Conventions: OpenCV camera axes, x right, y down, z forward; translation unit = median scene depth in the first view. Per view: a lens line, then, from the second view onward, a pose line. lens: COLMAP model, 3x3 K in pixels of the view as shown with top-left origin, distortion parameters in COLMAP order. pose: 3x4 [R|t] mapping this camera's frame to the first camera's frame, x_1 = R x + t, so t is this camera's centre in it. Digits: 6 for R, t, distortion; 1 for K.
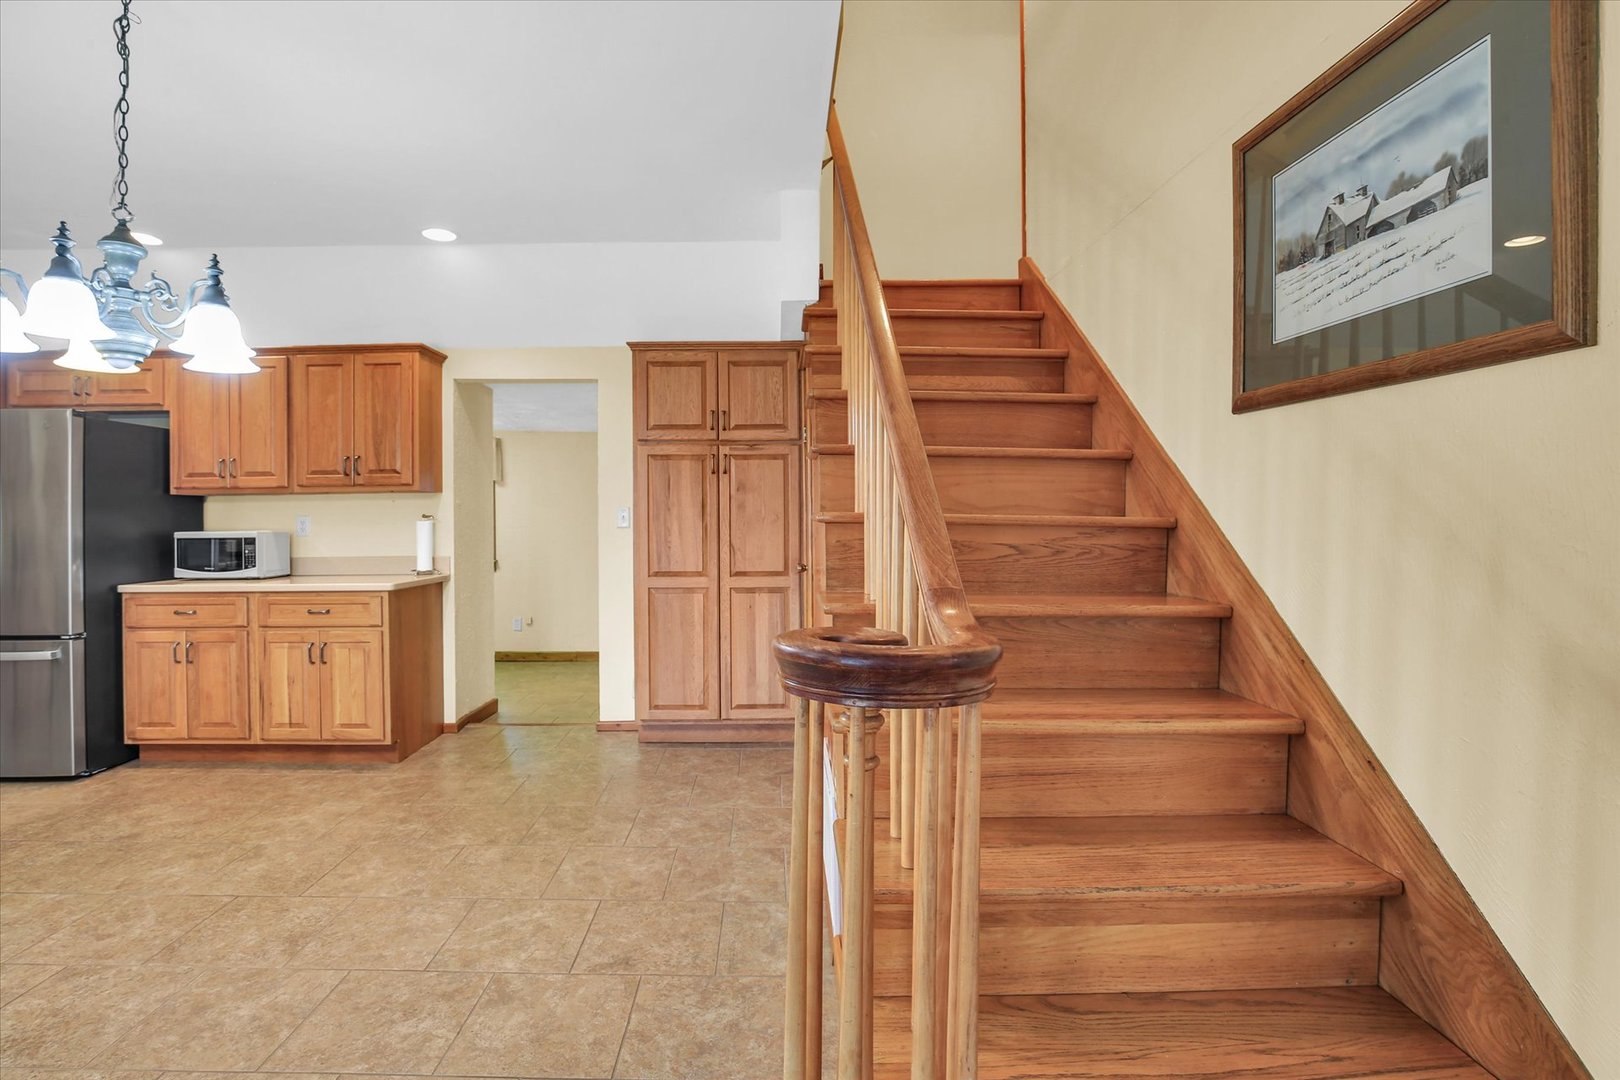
lens RADIAL K [[755.0, 0, 768.6], [0, 755.0, 525.3], [0, 0, 1]] dist [-0.021896, 0.000950]
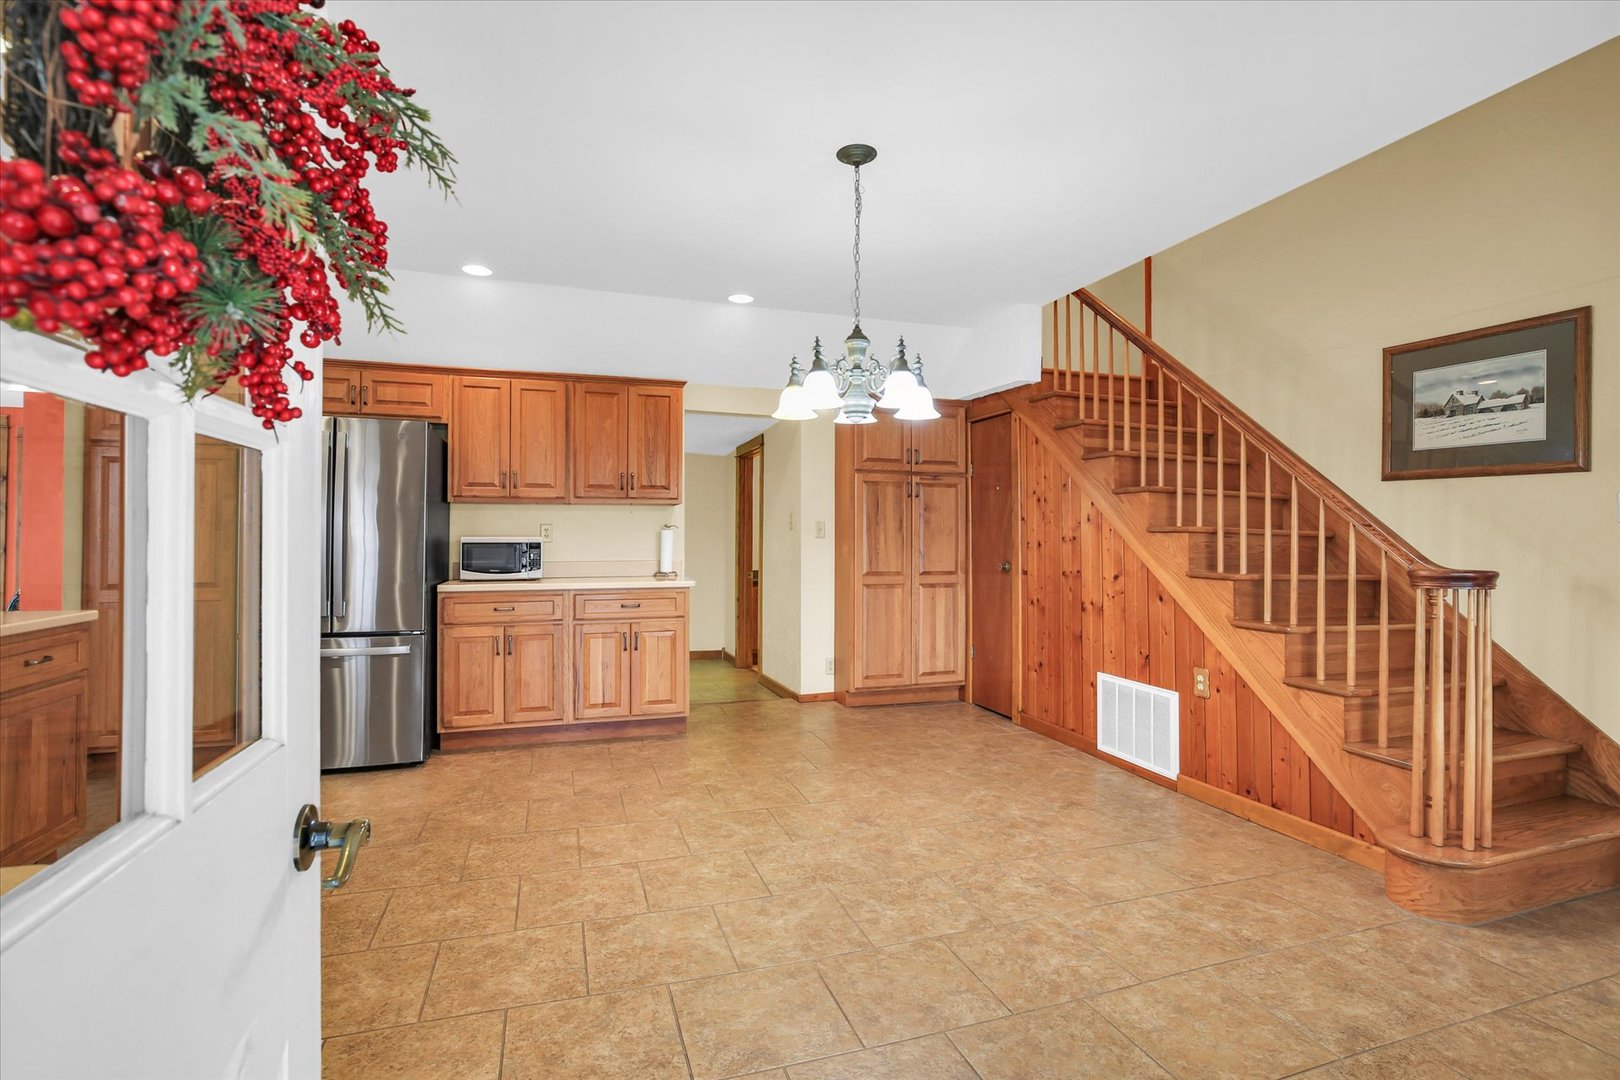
lens RADIAL K [[755.0, 0, 800.5], [0, 755.0, 536.1], [0, 0, 1]] dist [-0.021896, 0.000950]
pose [[0.948898, 0.010898, 0.315394, -0.722562], [-0.007978, 0.999913, -0.010548, 0.016338], [-0.315481, 0.007493, 0.948902, -0.202074]]
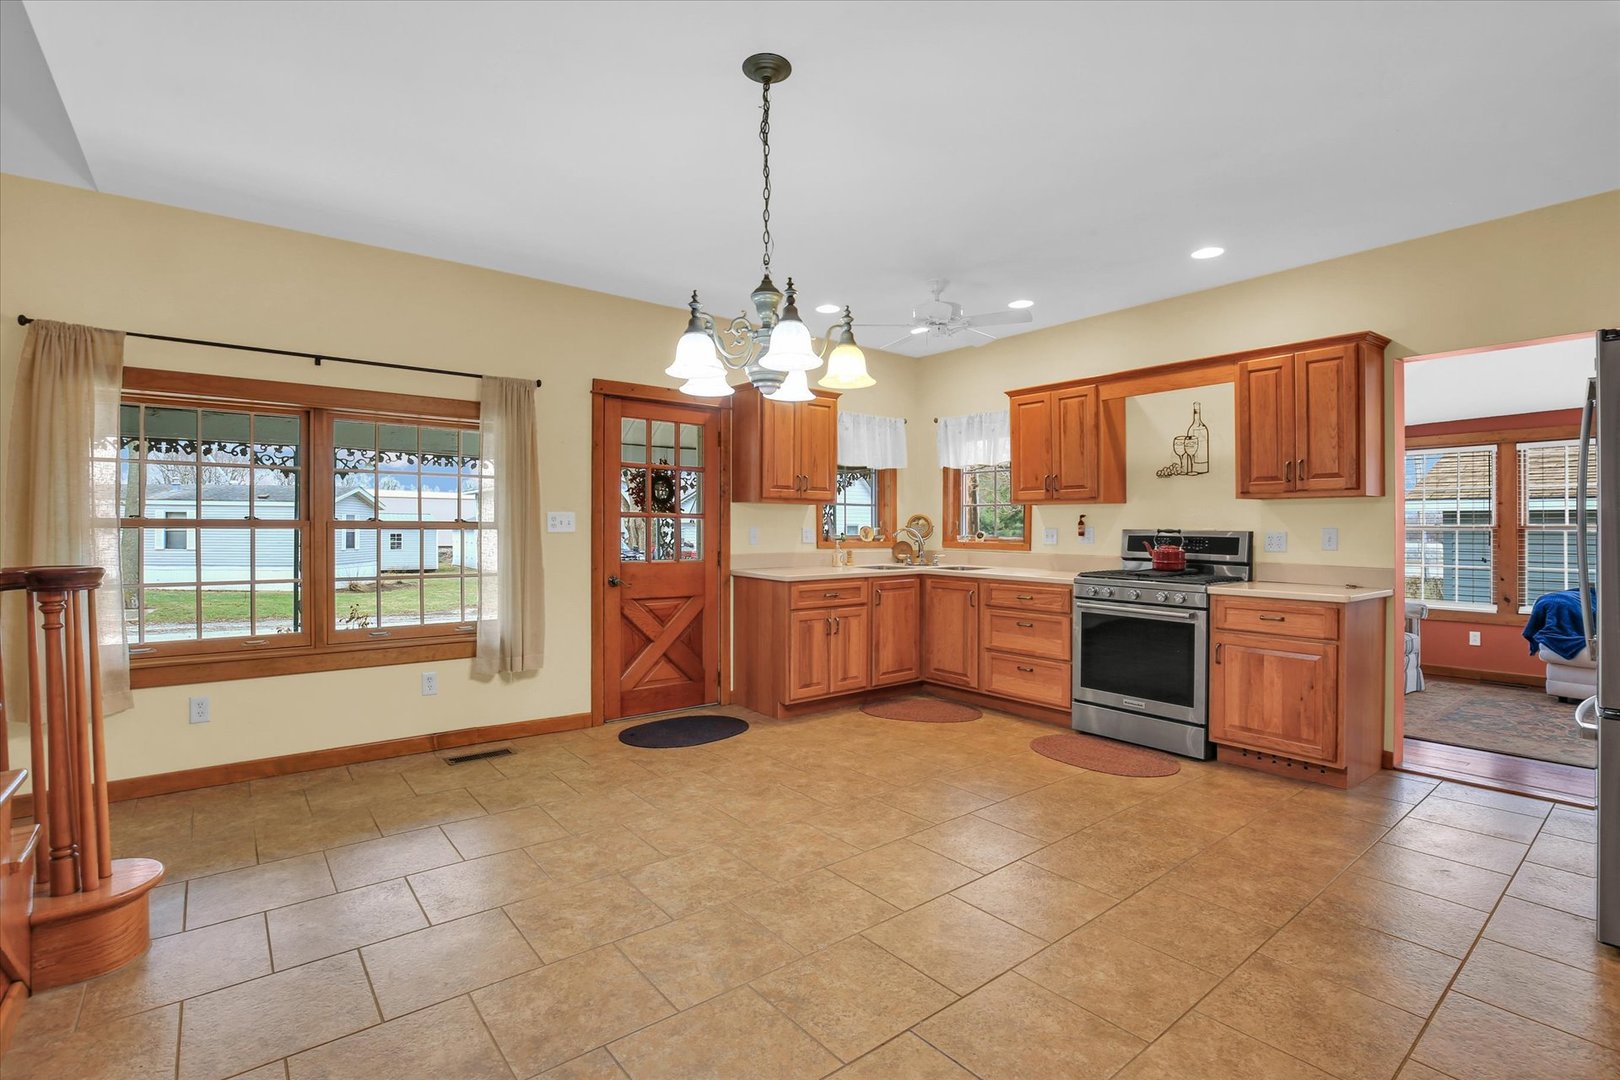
lens RADIAL K [[755.0, 0, 798.2], [0, 755.0, 534.8], [0, 0, 1]] dist [-0.021896, 0.000950]
pose [[-0.780363, 0.008151, -0.625274, -0.060278], [-0.002881, 0.999858, 0.016630, 0.000601], [0.625320, 0.014778, -0.780228, 0.995906]]
